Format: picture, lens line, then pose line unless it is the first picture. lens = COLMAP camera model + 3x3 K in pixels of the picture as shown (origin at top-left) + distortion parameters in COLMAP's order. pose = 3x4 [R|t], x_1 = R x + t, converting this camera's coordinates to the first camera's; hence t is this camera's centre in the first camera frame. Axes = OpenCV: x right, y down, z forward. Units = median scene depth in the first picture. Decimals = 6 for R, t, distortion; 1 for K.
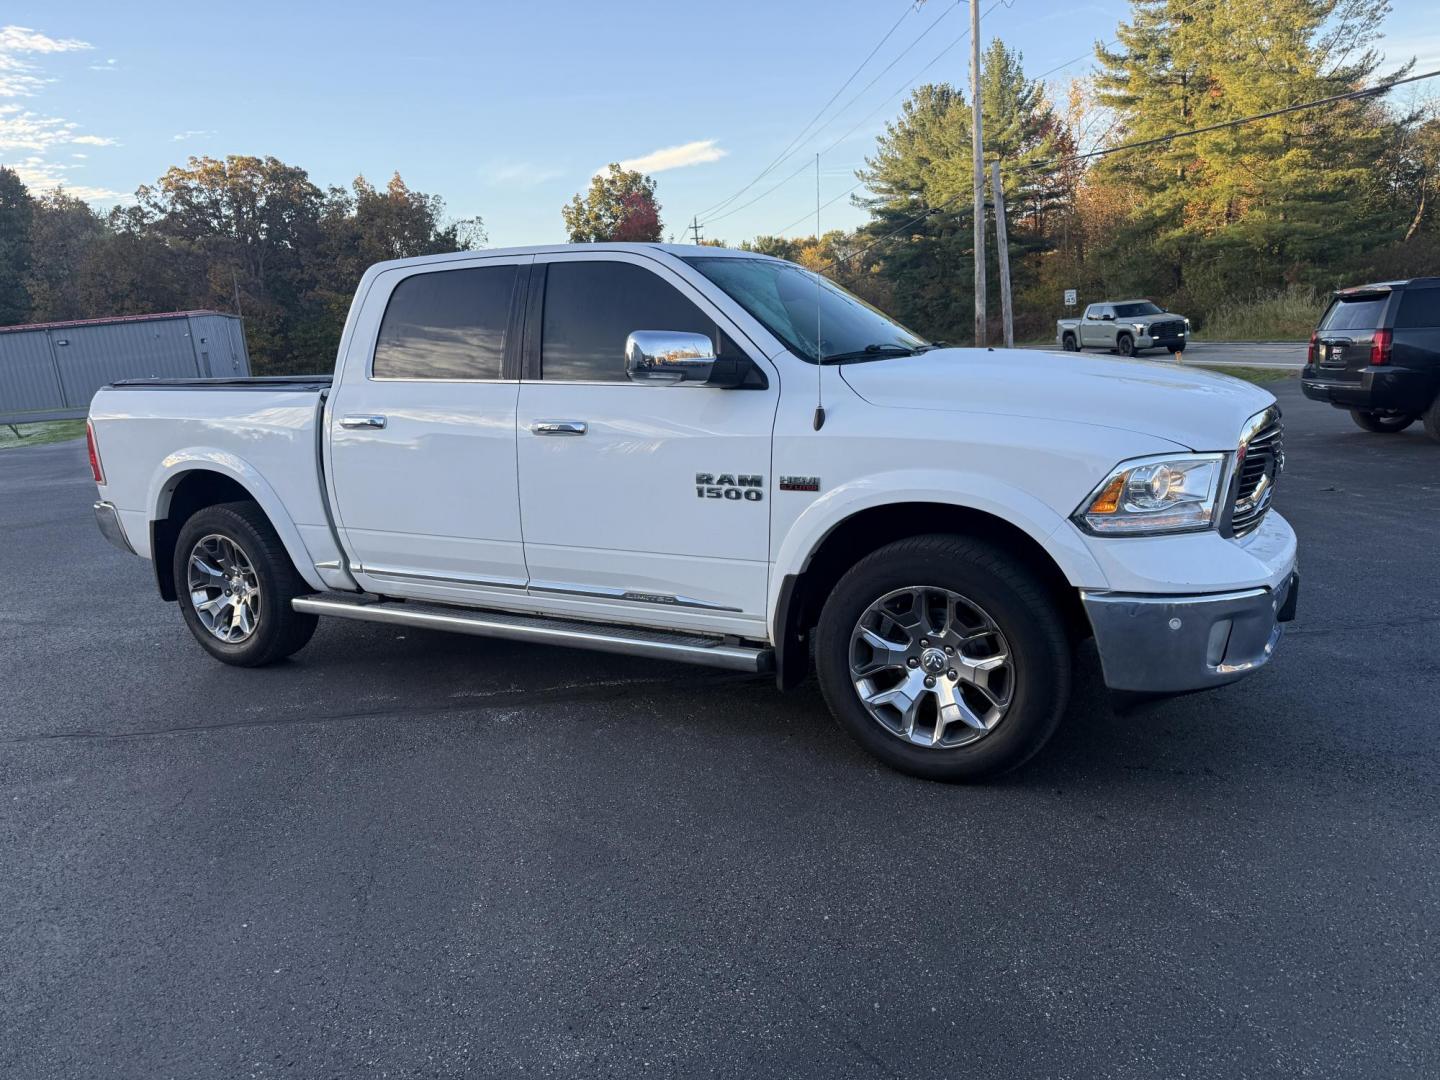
lens RADIAL K [[1032.8, 0, 725.2], [0, 1032.8, 543.4], [0, 0, 1]] dist [0.064397, -0.078066]
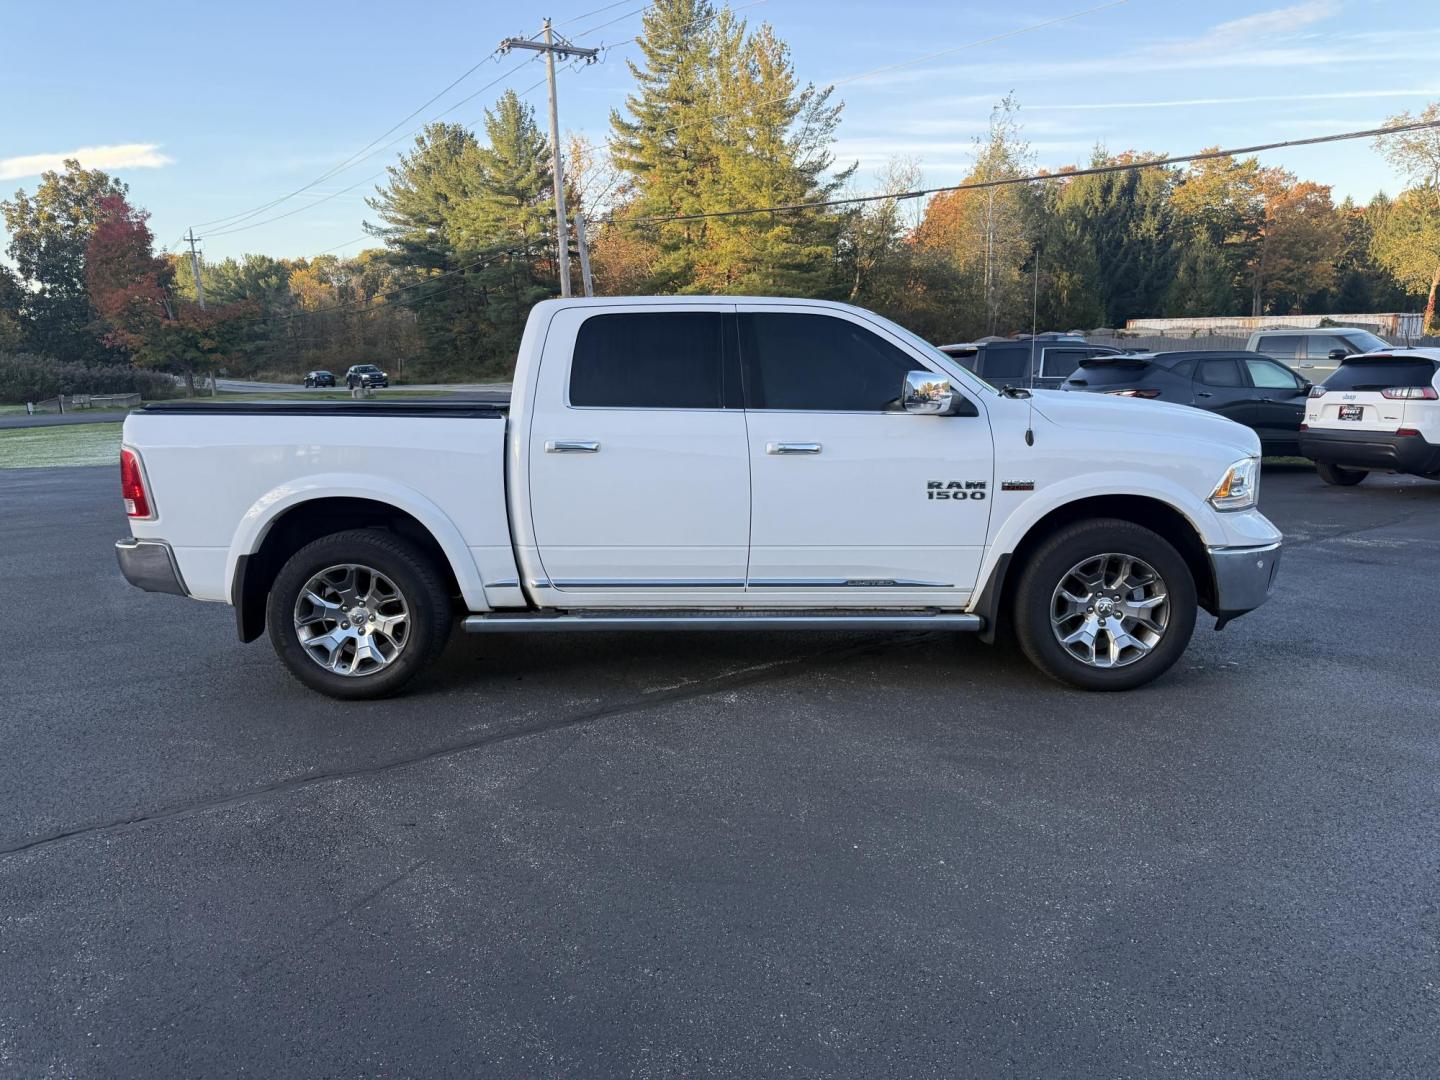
lens RADIAL K [[1042.6, 0, 722.7], [0, 1042.6, 539.8], [0, 0, 1]] dist [0.042629, -0.054666]
pose [[0.879479, -0.046162, 0.473694, -0.085236], [0.063763, 0.997741, -0.021153, 0.001657], [-0.471647, 0.048808, 0.880435, -0.002040]]
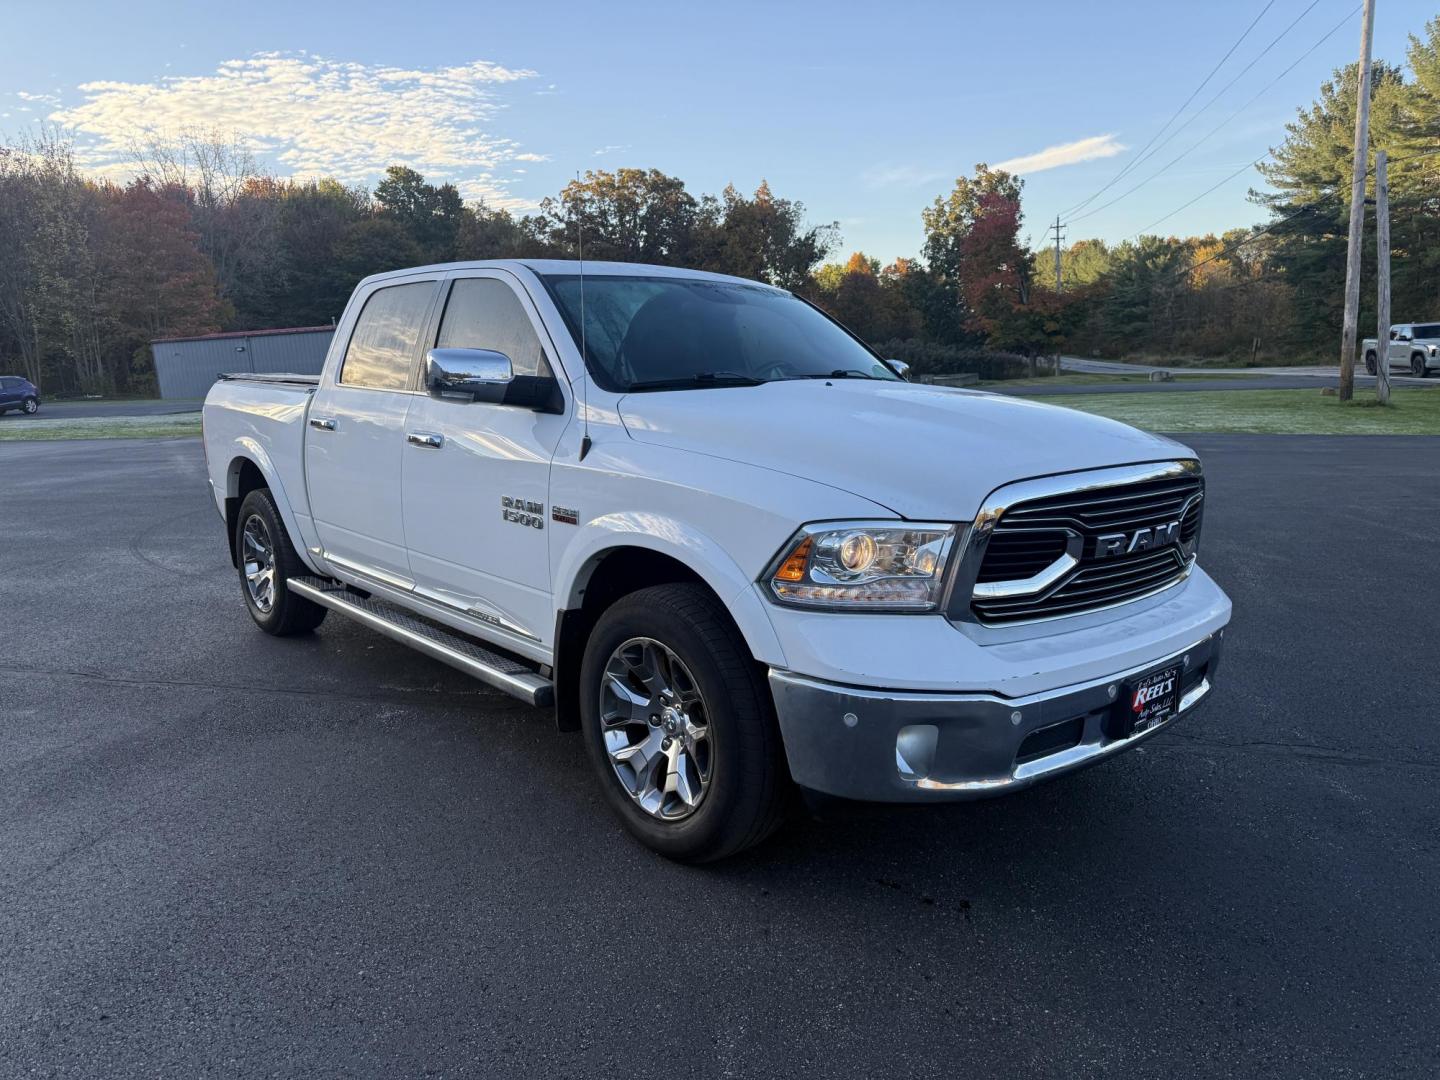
lens RADIAL K [[1042.6, 0, 722.7], [0, 1042.6, 539.8], [0, 0, 1]] dist [0.042629, -0.054666]
pose [[0.935270, 0.093258, -0.341428, 0.049750], [-0.095527, 0.995375, 0.010199, -0.005466], [0.340800, 0.023077, 0.939853, 0.013697]]
